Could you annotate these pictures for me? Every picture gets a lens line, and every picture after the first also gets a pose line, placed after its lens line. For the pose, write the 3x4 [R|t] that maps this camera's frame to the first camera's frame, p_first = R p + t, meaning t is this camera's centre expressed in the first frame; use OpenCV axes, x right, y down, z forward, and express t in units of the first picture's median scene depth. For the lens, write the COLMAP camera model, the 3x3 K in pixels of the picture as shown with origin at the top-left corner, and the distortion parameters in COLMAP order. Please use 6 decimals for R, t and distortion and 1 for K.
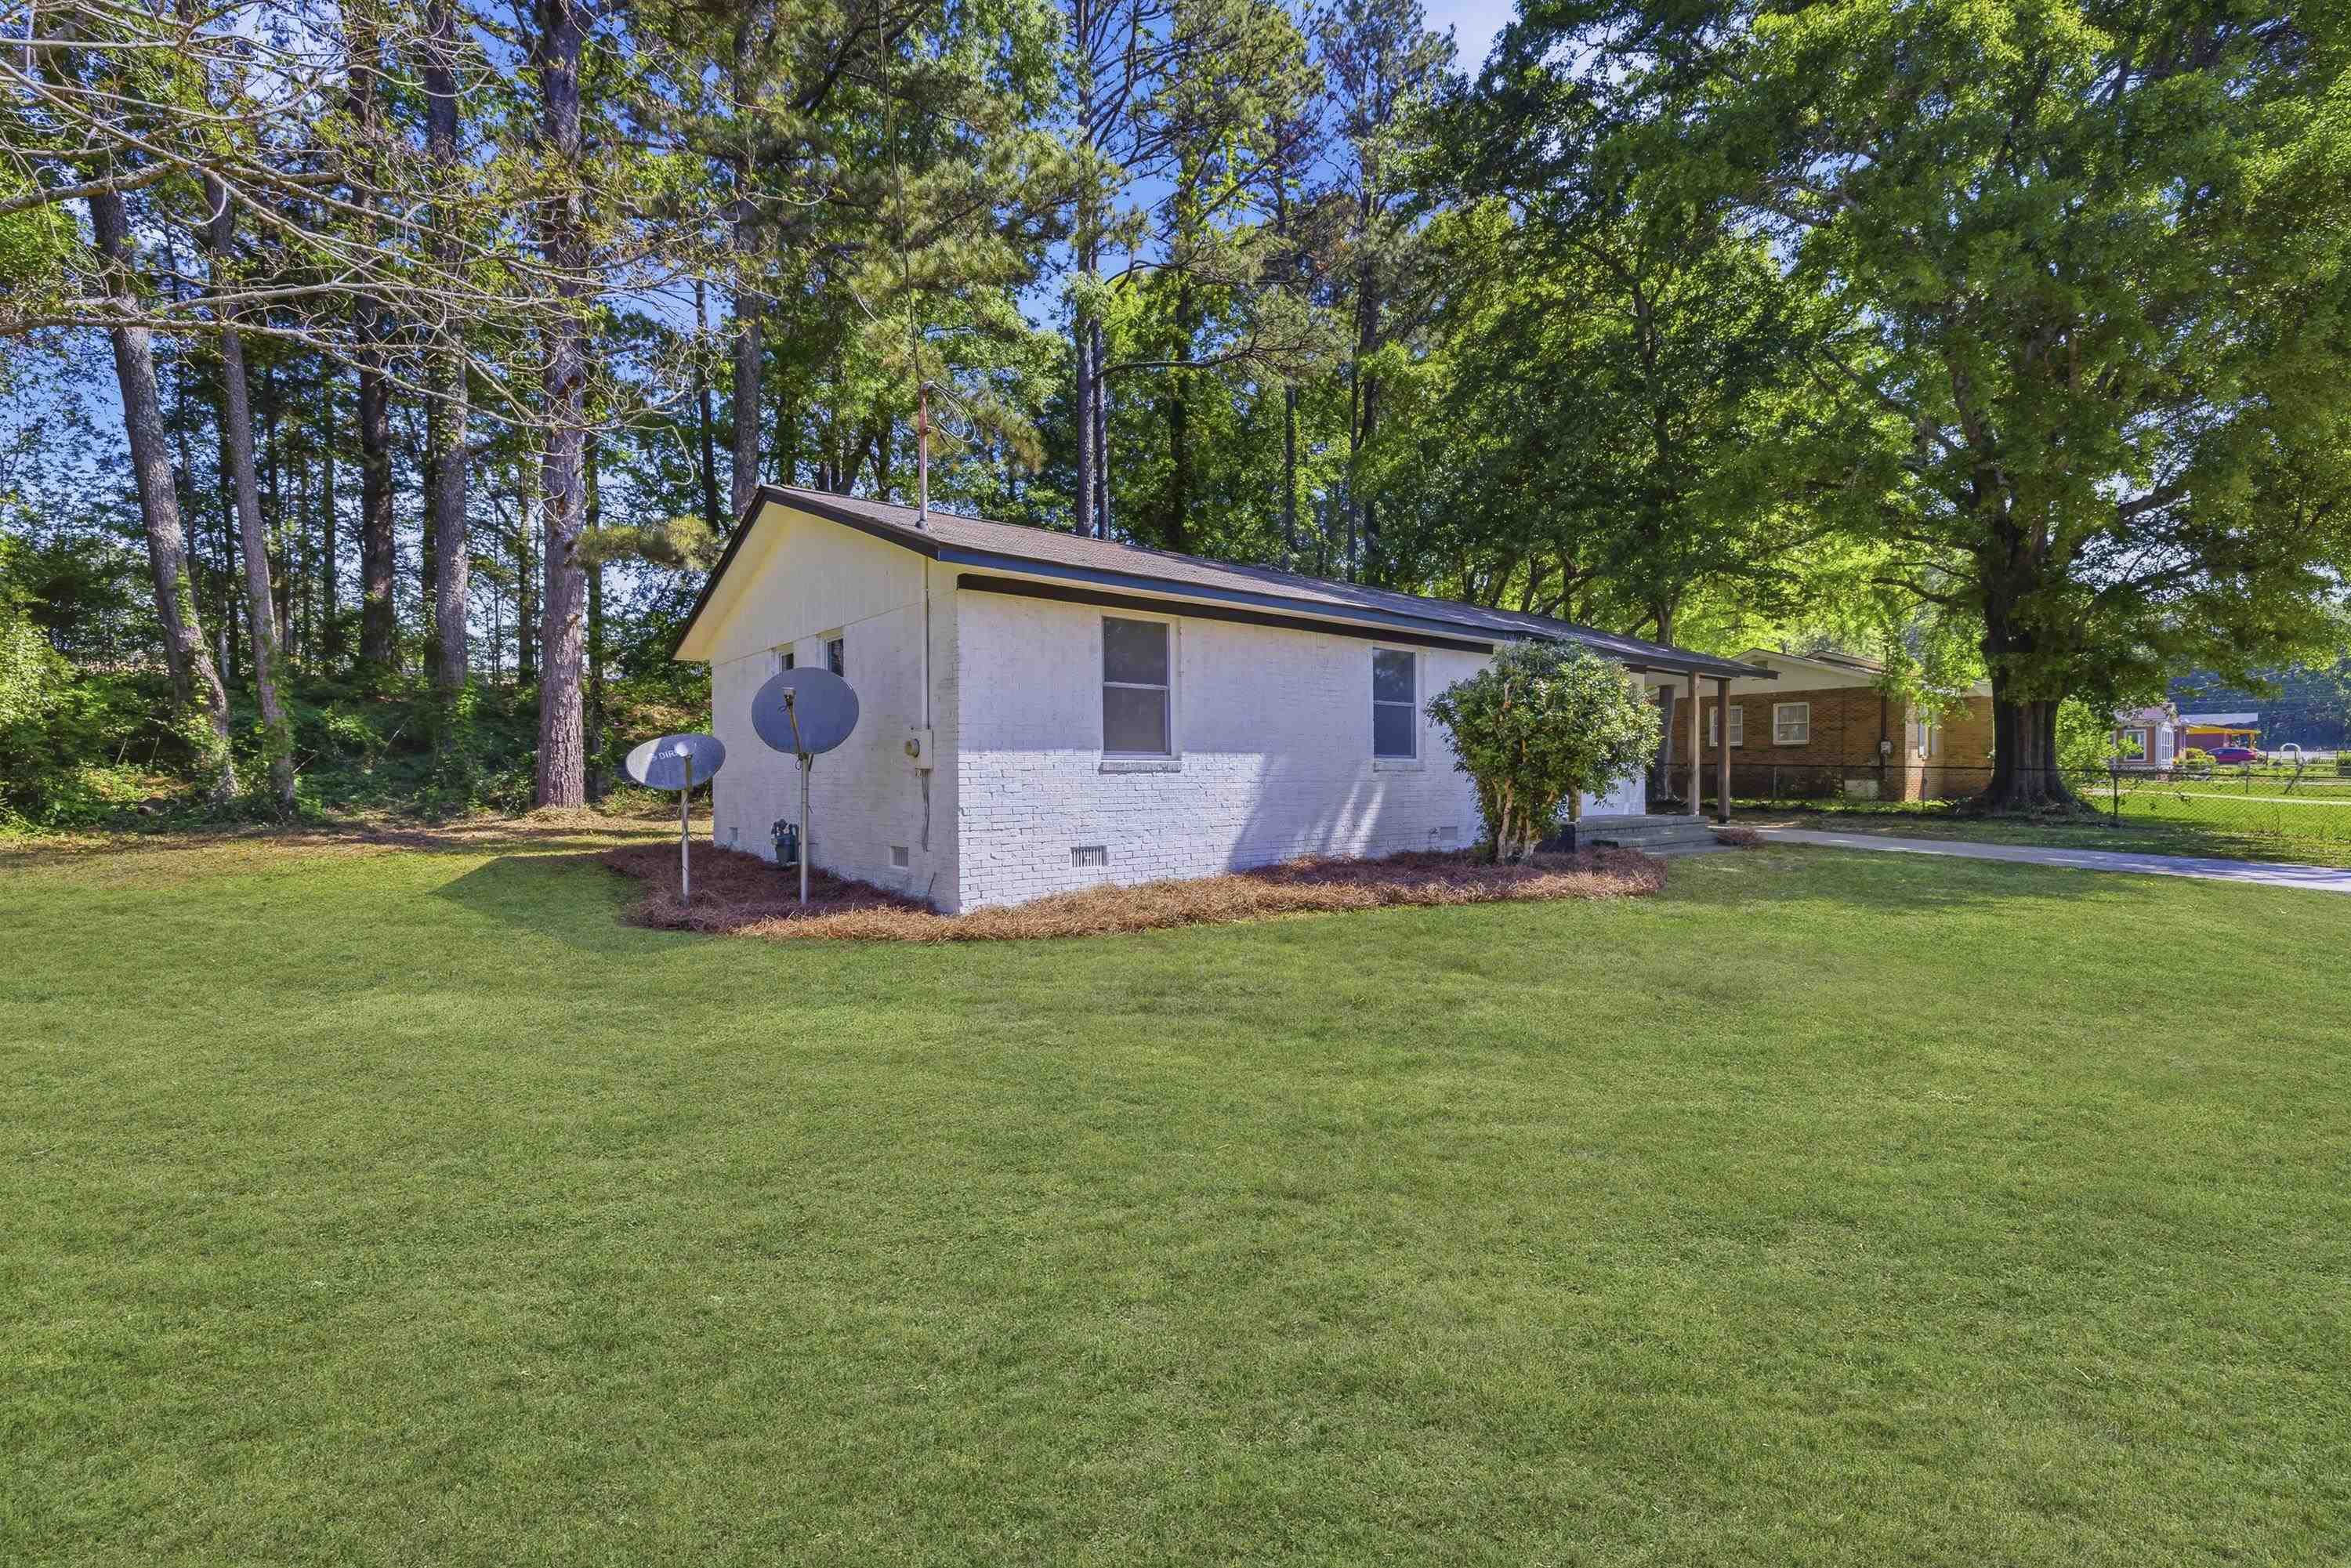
lens RADIAL K [[1012.0, 0, 1153.9], [0, 1012.0, 780.3], [0, 0, 1]] dist [0.008391, -0.000609]
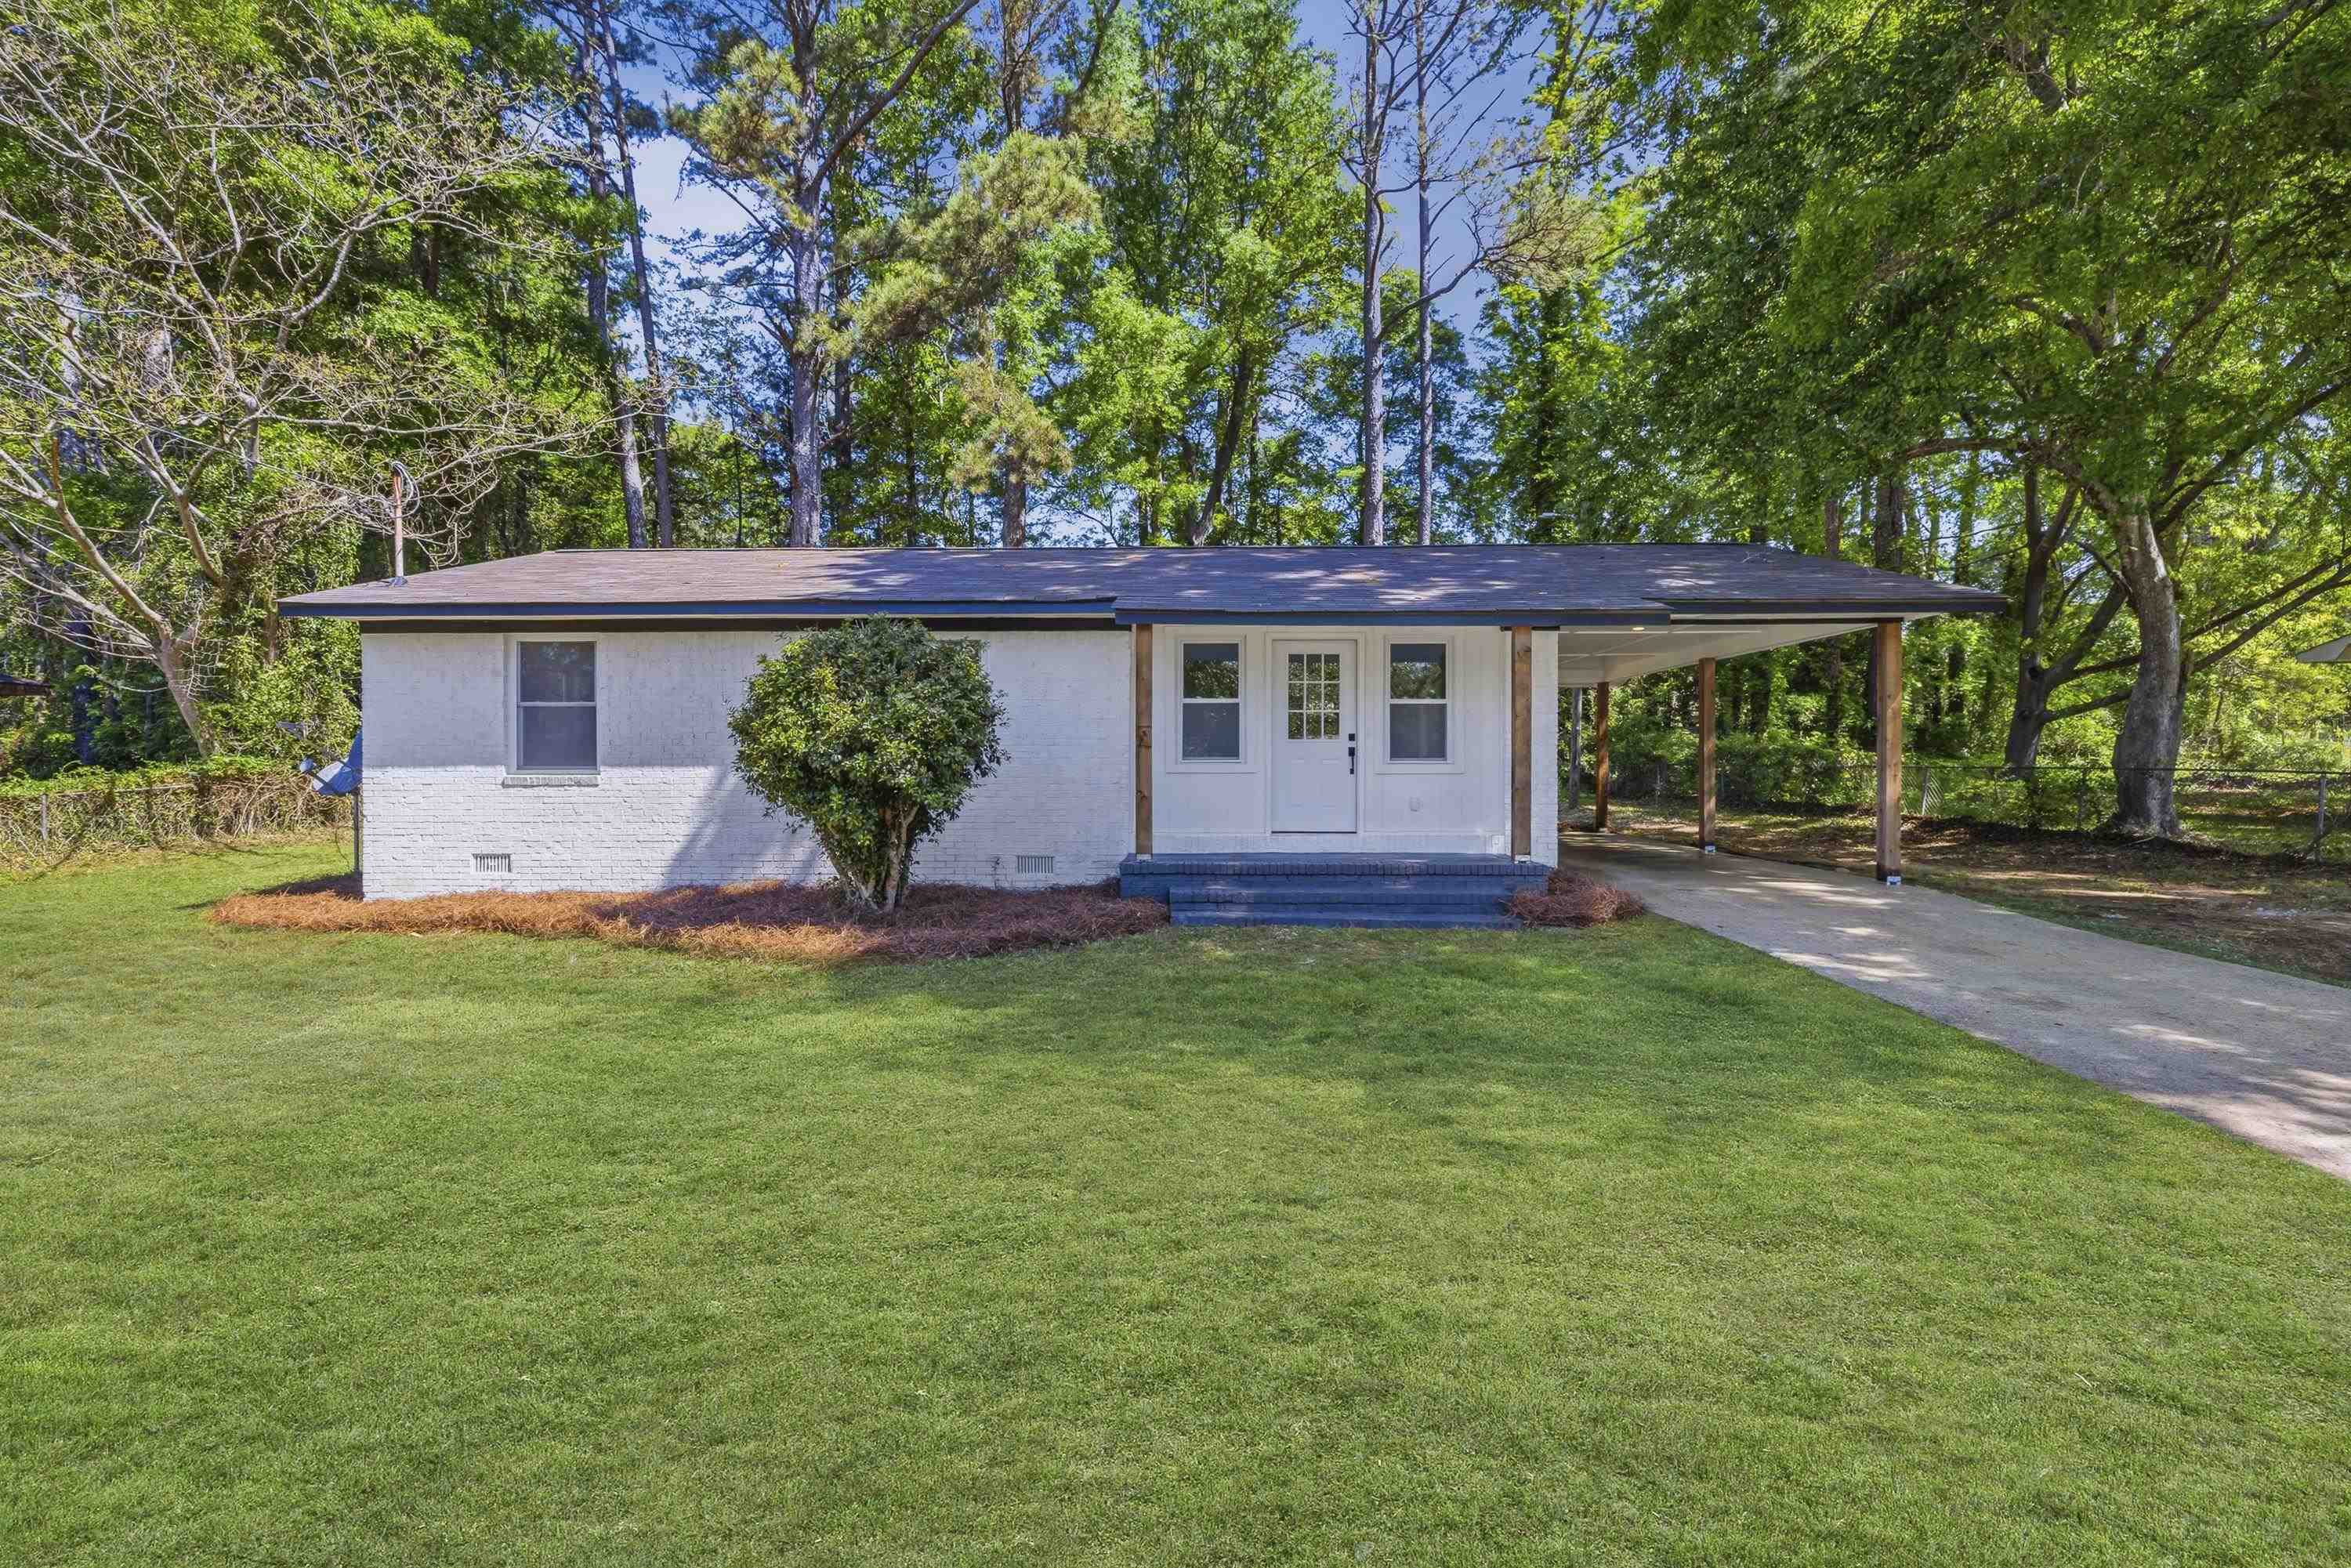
lens RADIAL K [[1012.0, 0, 1166.0], [0, 1012.0, 782.8], [0, 0, 1]] dist [0.008391, -0.000609]
pose [[0.999999, 0.000766, 0.001164, 0.633214], [-0.000763, 0.999997, -0.002378, -0.009269], [-0.001166, 0.002377, 0.999996, -0.077217]]
